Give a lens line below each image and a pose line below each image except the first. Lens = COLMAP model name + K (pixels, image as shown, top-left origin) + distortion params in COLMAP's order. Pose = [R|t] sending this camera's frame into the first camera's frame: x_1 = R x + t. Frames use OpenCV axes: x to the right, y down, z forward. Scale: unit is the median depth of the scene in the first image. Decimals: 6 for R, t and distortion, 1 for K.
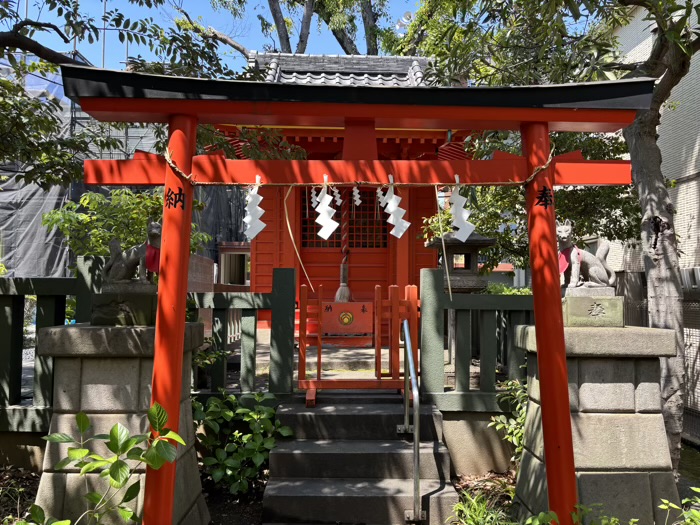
lens RADIAL K [[527.3, 0, 350.5], [0, 527.3, 263.0], [0, 0, 1]] dist [0.049647, -0.050052]
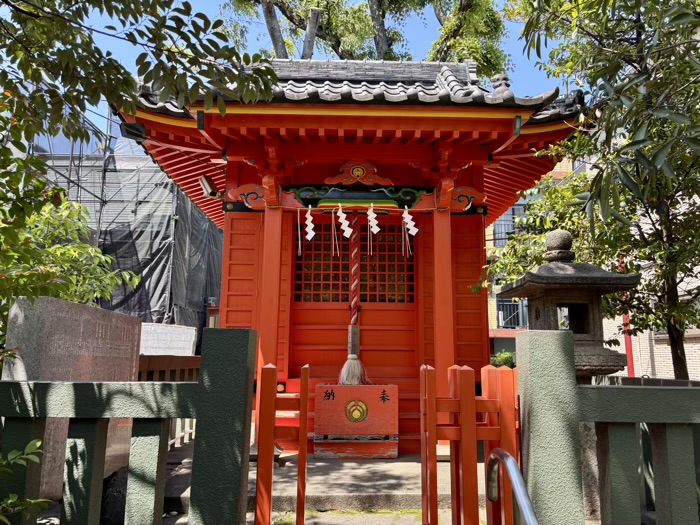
lens RADIAL K [[527.3, 0, 356.1], [0, 527.3, 263.5], [0, 0, 1]] dist [0.049647, -0.050052]
pose [[0.999987, 0.002300, -0.004605, -0.005786], [-0.002848, 0.992432, -0.122764, 0.005504], [0.004287, 0.122776, 0.992425, 0.301370]]
